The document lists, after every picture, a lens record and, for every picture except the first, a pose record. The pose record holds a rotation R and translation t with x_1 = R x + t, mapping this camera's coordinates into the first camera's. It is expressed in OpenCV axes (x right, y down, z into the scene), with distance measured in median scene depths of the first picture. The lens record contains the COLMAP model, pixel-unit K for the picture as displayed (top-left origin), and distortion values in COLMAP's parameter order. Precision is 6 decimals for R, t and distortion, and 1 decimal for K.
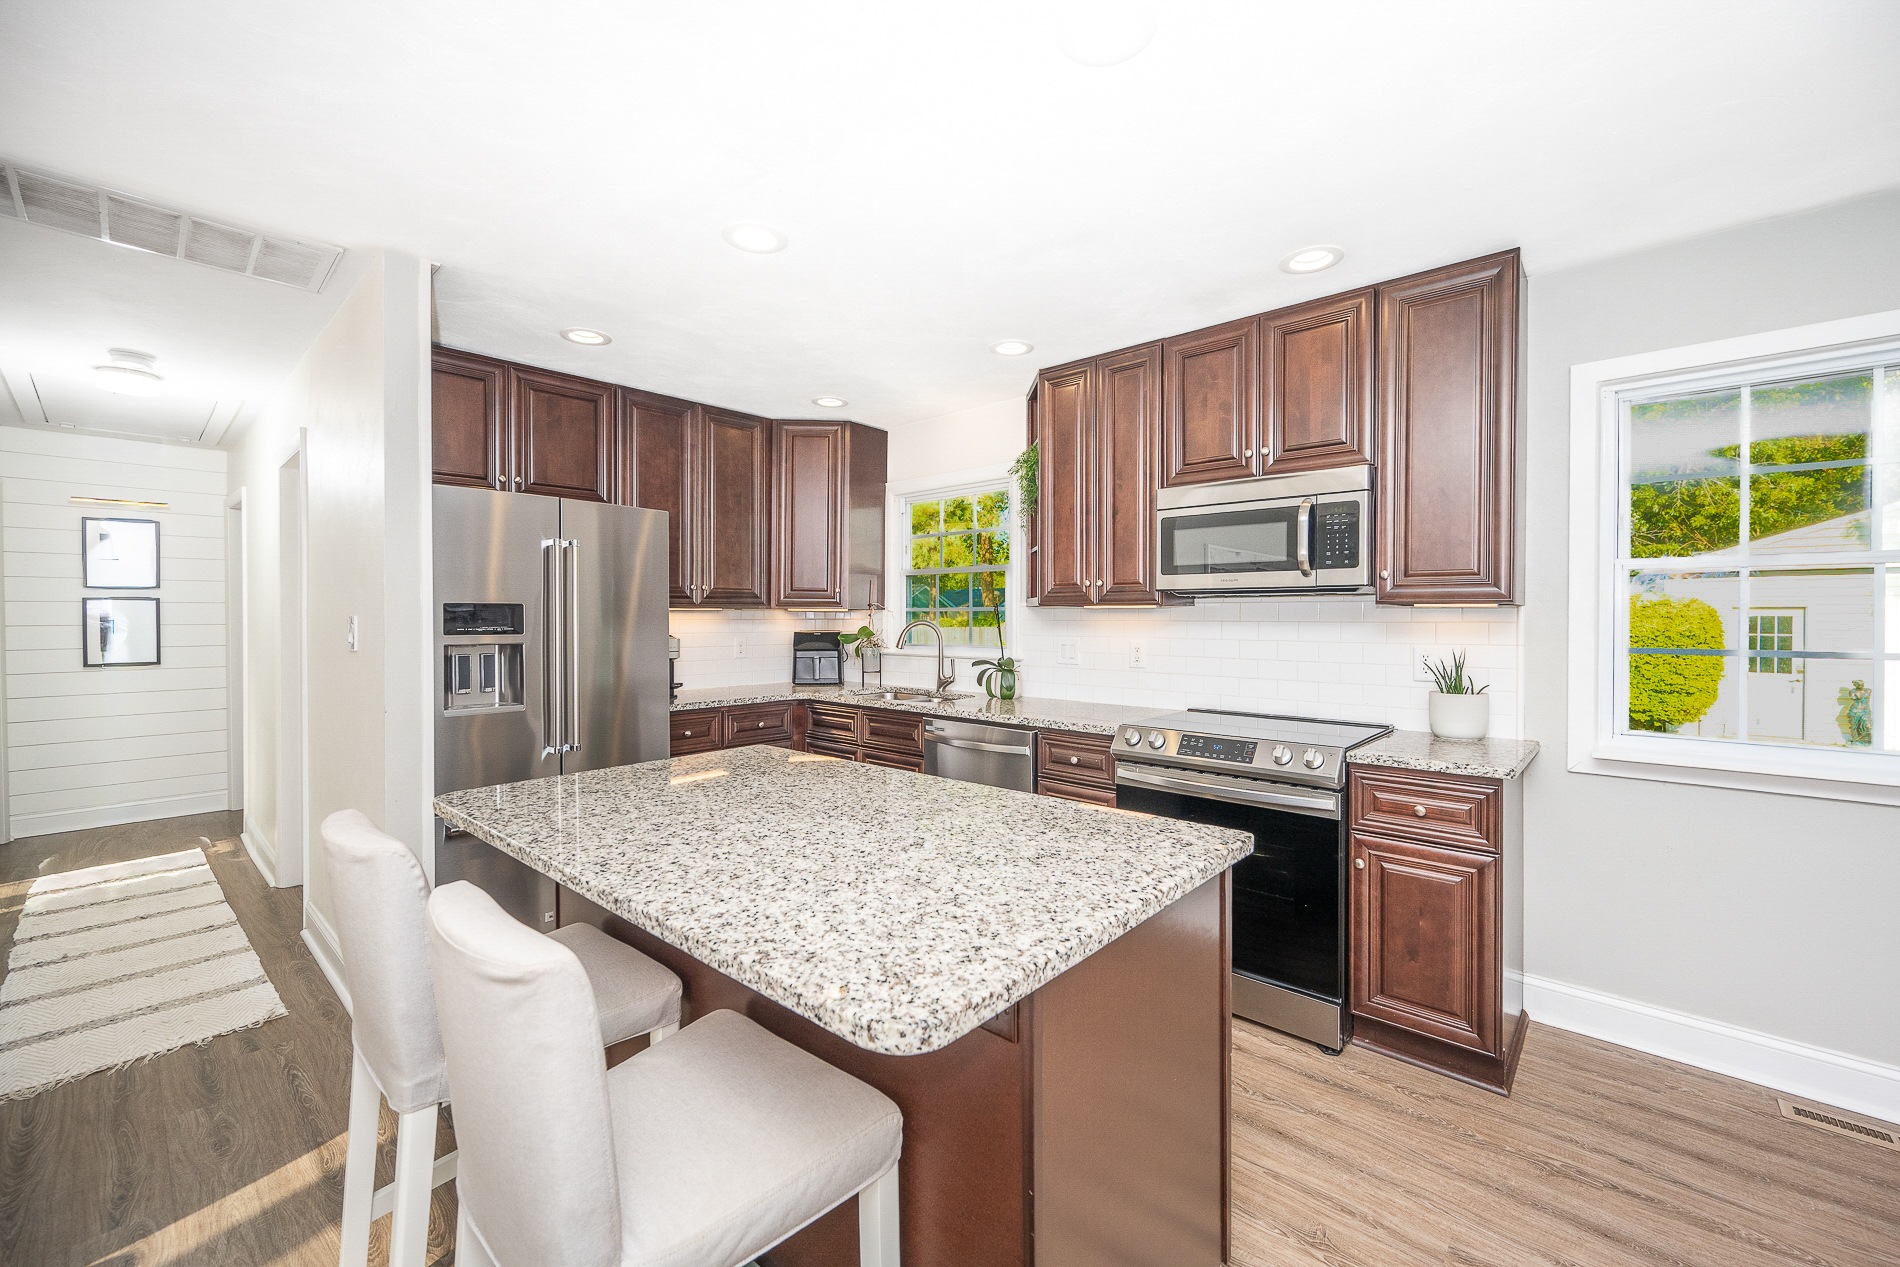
lens RADIAL K [[760.8, 0, 948.9], [0, 760.8, 620.6], [0, 0, 1]] dist [-0.000073, 0.000191]
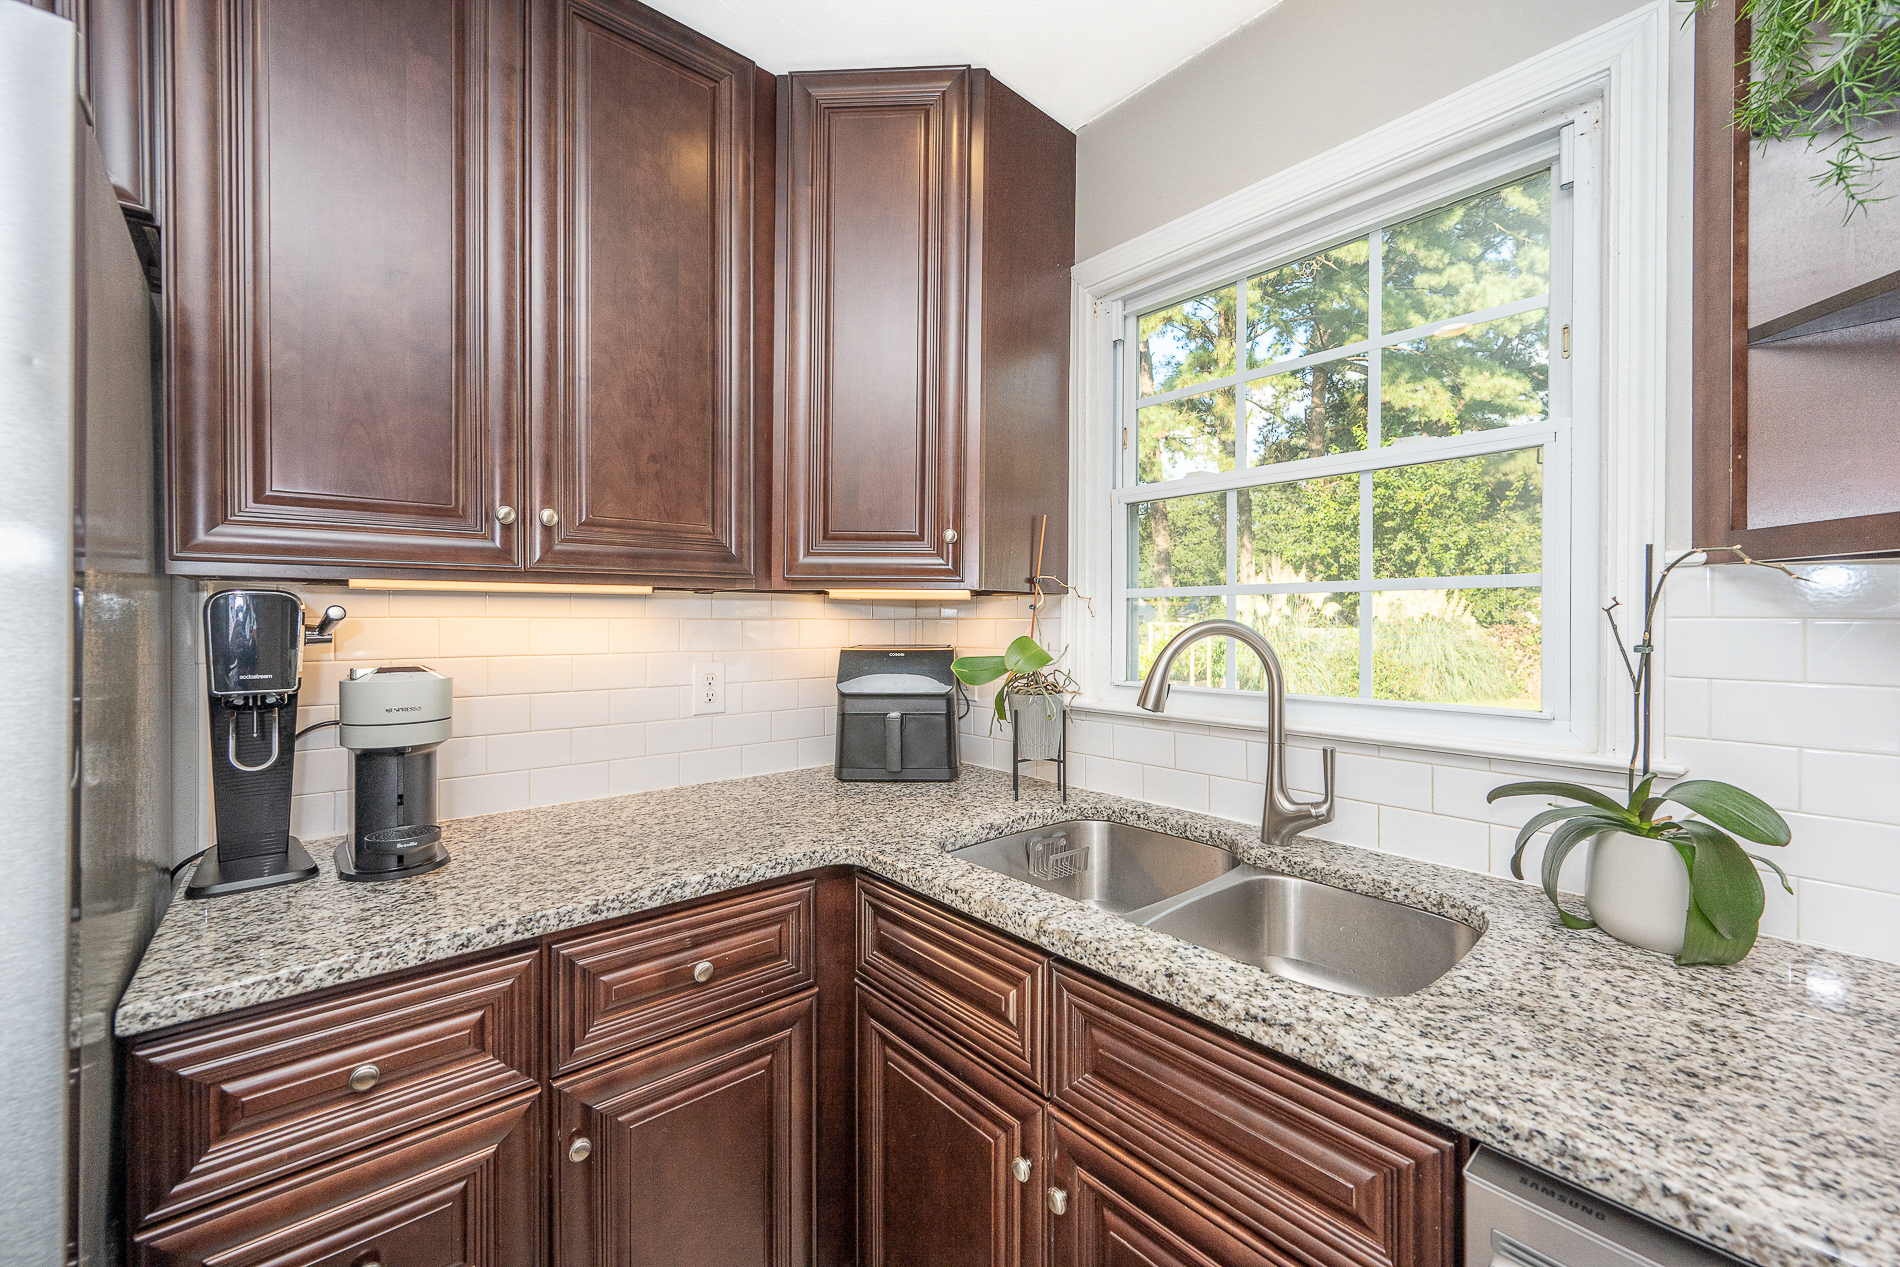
lens RADIAL K [[802.7, 0, 914.5], [0, 802.7, 619.3], [0, 0, 1]] dist [0.001036, 0.000047]
pose [[0.988302, 0.000346, -0.152509, -0.169869], [-0.000916, 0.999993, -0.003665, 0.001063], [0.152506, 0.003762, 0.988295, 1.014711]]
